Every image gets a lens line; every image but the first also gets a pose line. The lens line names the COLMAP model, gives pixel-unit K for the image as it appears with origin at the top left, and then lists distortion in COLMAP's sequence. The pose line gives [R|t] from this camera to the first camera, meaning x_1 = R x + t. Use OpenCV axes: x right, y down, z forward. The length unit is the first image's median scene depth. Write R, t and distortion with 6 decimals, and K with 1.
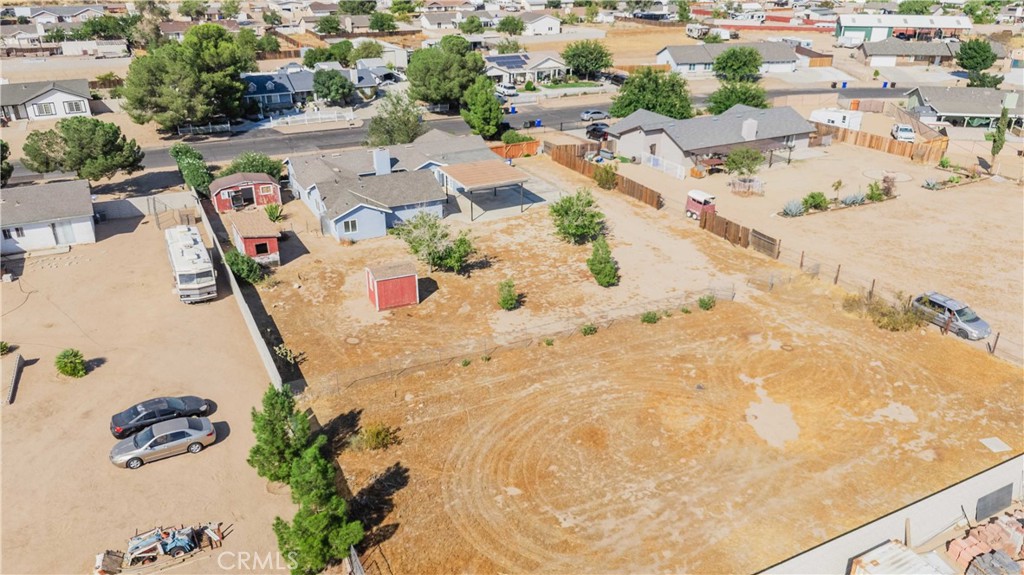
lens RADIAL K [[756.5, 0, 514.0], [0, 756.5, 284.8], [0, 0, 1]] dist [0.062997, -0.062210]
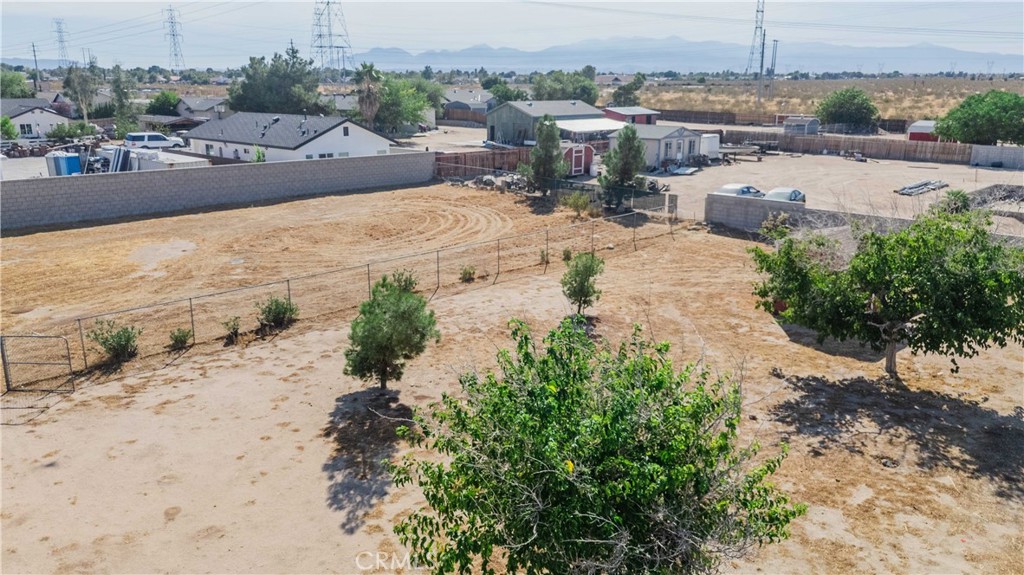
lens RADIAL K [[756.5, 0, 514.0], [0, 756.5, 284.8], [0, 0, 1]] dist [0.062997, -0.062210]
pose [[-0.953963, 0.073294, -0.290832, 0.121228], [-0.126502, 0.780883, 0.611735, -0.190873], [0.271943, 0.620363, -0.735661, 0.951454]]
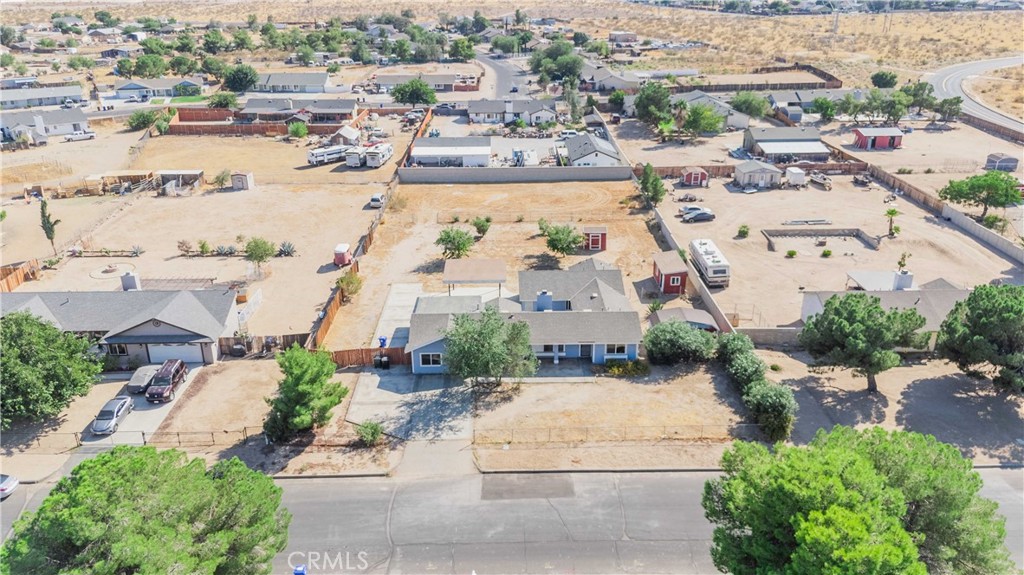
lens RADIAL K [[756.5, 0, 514.0], [0, 756.5, 284.8], [0, 0, 1]] dist [0.062997, -0.062210]
pose [[-0.895149, -0.161533, 0.415470, -0.558985], [0.189554, 0.705635, 0.682751, -0.881769], [-0.403457, 0.689918, -0.601029, 1.651219]]
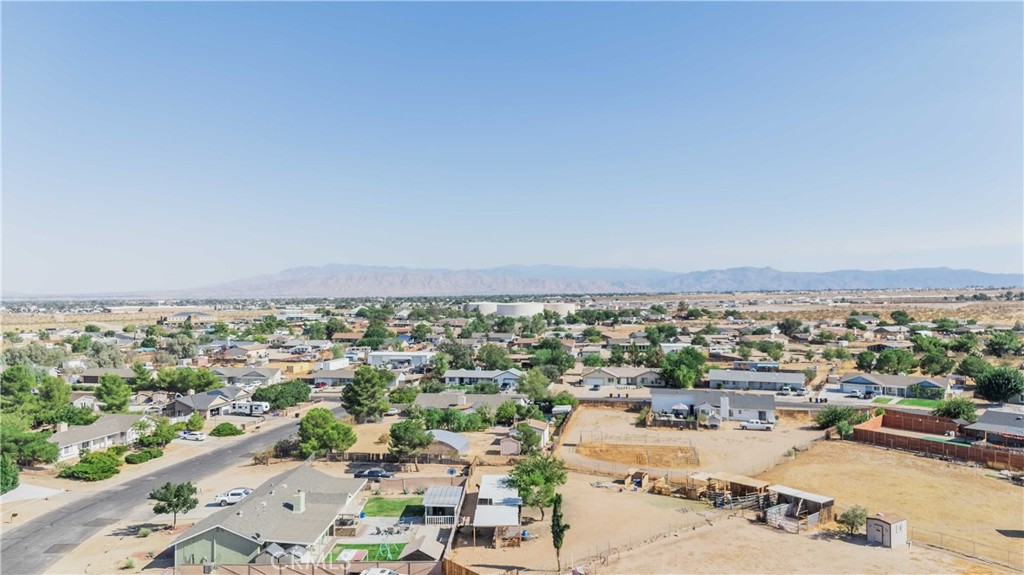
lens RADIAL K [[756.5, 0, 514.0], [0, 756.5, 284.8], [0, 0, 1]] dist [0.062997, -0.062210]
pose [[-0.136771, 0.007822, 0.990572, -0.248371], [0.411175, 0.910207, 0.049585, -0.566324], [-0.901238, 0.414080, -0.127706, 1.163508]]
